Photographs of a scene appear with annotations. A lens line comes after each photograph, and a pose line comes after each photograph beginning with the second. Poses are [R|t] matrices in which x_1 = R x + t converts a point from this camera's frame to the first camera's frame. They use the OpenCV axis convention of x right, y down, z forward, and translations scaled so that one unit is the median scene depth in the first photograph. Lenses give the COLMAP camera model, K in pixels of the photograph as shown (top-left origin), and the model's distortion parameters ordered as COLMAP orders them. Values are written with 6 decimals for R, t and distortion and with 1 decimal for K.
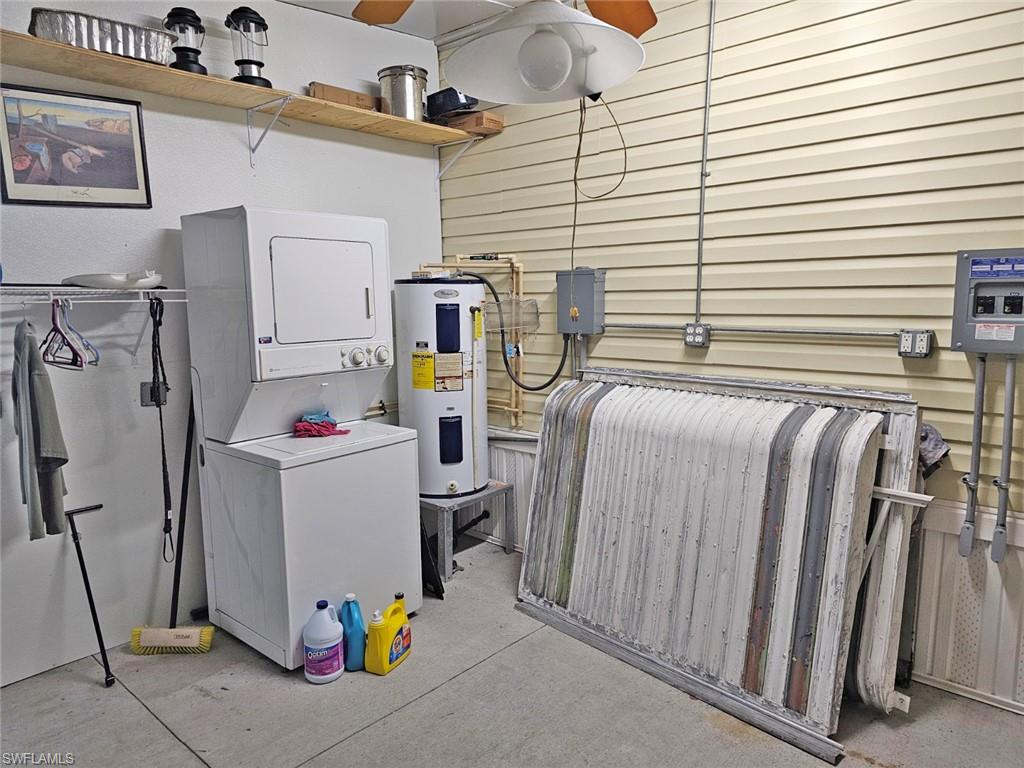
lens RADIAL K [[687.4, 0, 507.3], [0, 687.4, 381.3], [0, 0, 1]] dist [0.009927, 0.001499]
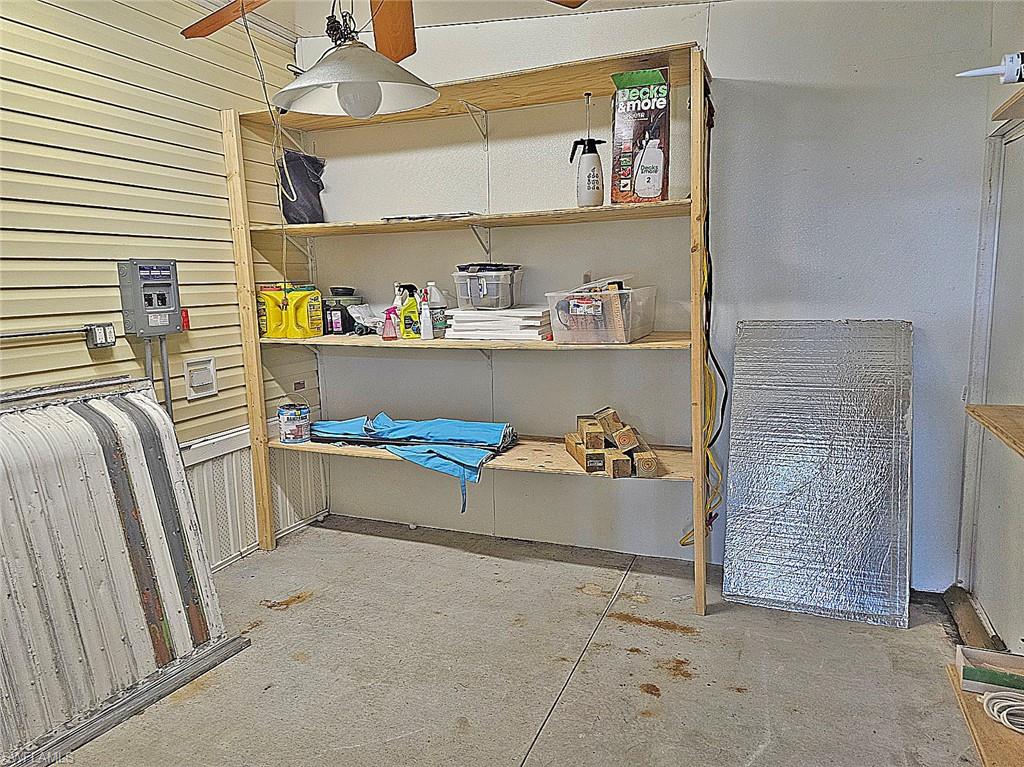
lens RADIAL K [[687.4, 0, 507.9], [0, 687.4, 382.5], [0, 0, 1]] dist [0.009927, 0.001499]
pose [[-0.346457, -0.120967, 0.930234, -0.770807], [0.145034, 0.972819, 0.180521, -0.090553], [-0.926786, 0.197459, -0.319496, 0.766750]]
